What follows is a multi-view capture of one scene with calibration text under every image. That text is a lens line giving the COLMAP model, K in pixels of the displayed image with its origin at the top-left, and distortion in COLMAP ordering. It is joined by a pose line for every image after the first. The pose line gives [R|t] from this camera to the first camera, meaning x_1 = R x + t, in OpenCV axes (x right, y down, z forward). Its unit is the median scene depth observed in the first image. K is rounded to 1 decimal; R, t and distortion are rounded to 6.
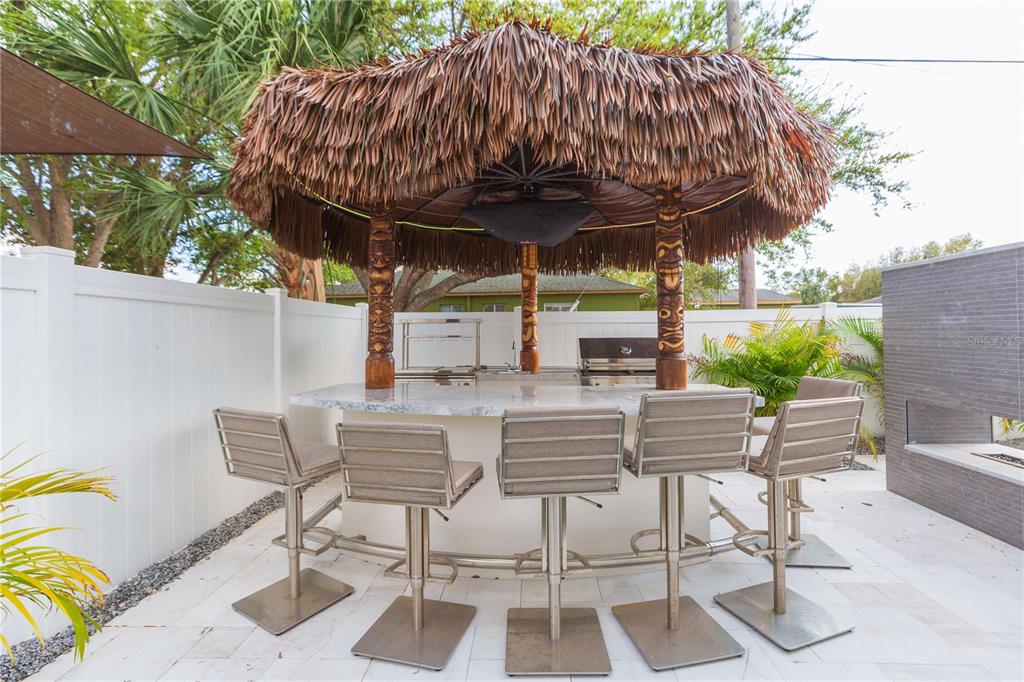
lens RADIAL K [[463.4, 0, 512.1], [0, 463.4, 341.5], [0, 0, 1]] dist [0.005894, 0.000363]
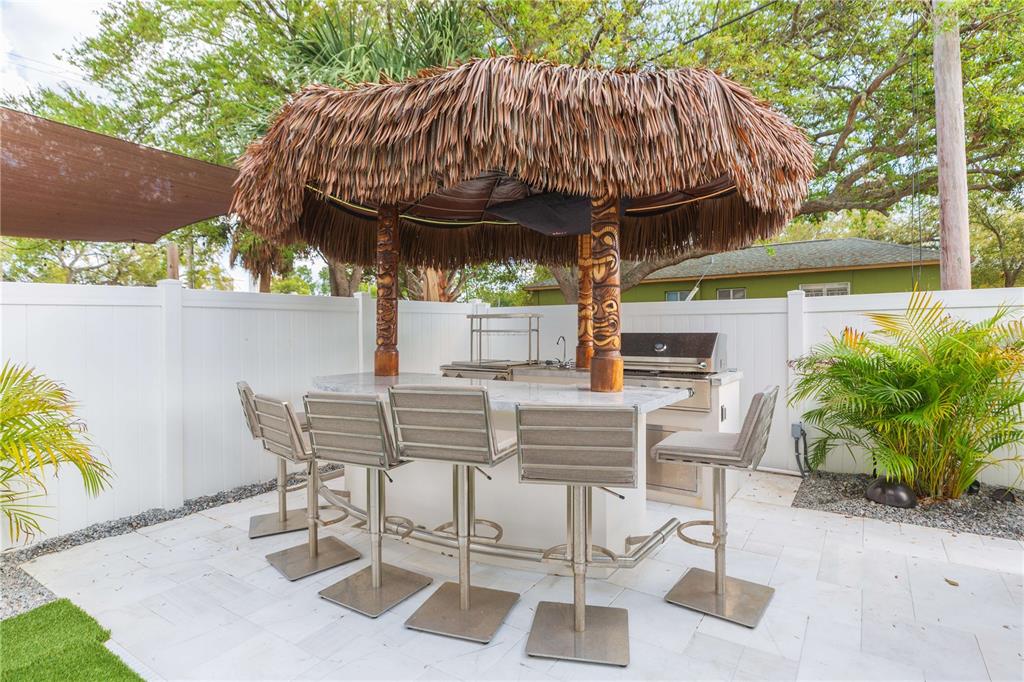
lens RADIAL K [[529.6, 0, 513.1], [0, 529.6, 338.0], [0, 0, 1]] dist [-0.002947, 0.000254]
pose [[0.849019, 0.008471, -0.528295, 0.734910], [-0.003755, 0.999943, 0.010000, -0.010709], [0.528350, -0.006507, 0.849002, 0.023623]]
